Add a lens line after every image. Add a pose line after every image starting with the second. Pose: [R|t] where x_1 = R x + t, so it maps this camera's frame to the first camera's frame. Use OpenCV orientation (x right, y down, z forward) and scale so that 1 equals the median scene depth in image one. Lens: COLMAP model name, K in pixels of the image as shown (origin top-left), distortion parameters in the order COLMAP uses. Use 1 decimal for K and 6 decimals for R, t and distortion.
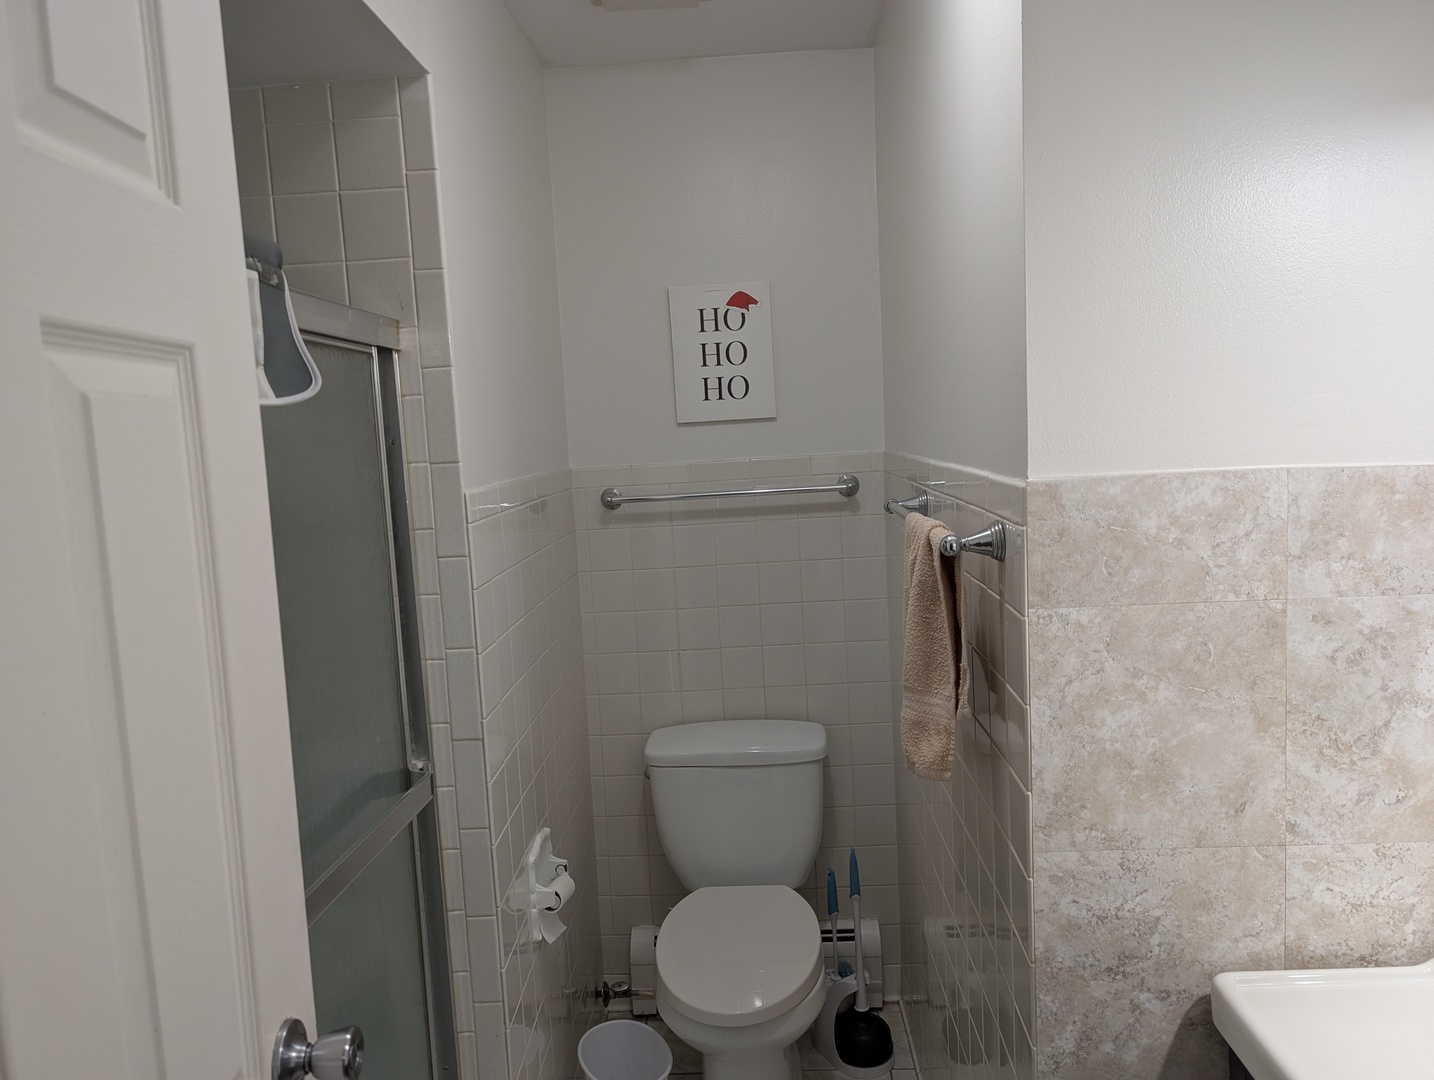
lens RADIAL K [[1029.4, 0, 710.9], [0, 1029.4, 541.0], [0, 0, 1]] dist [0.033581, -0.043671]
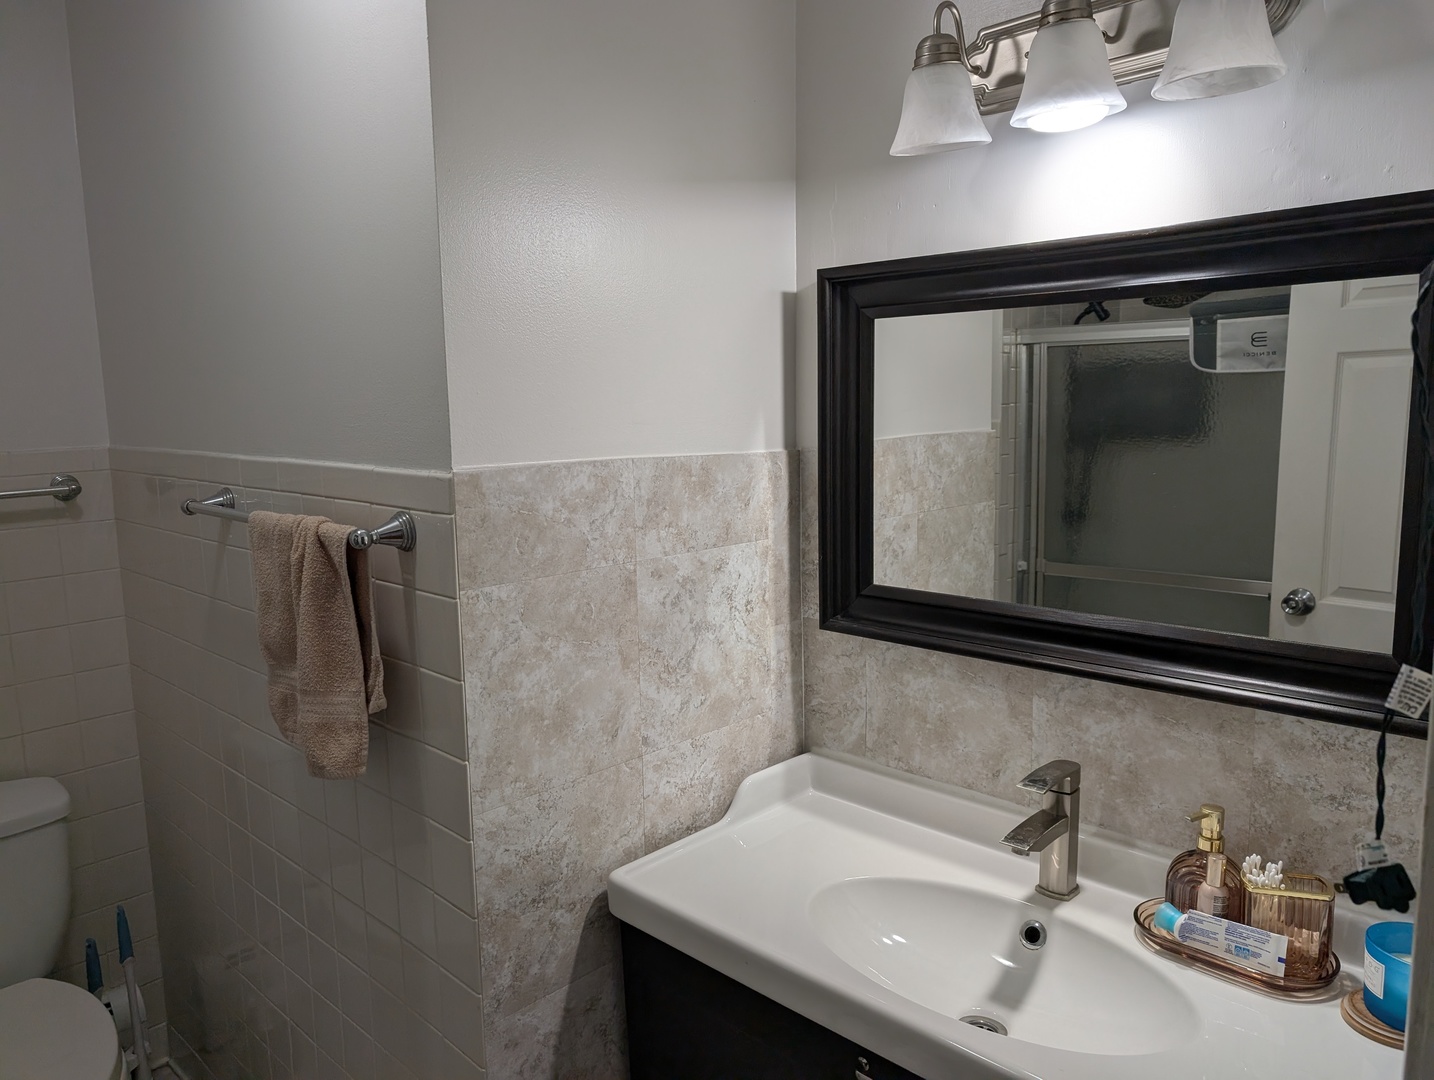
lens RADIAL K [[1029.4, 0, 710.9], [0, 1029.4, 541.0], [0, 0, 1]] dist [0.033581, -0.043671]
pose [[0.661132, -0.069849, 0.747011, -0.315087], [0.069000, 0.997098, 0.032165, -0.002806], [-0.747090, 0.030279, 0.664033, 0.092442]]
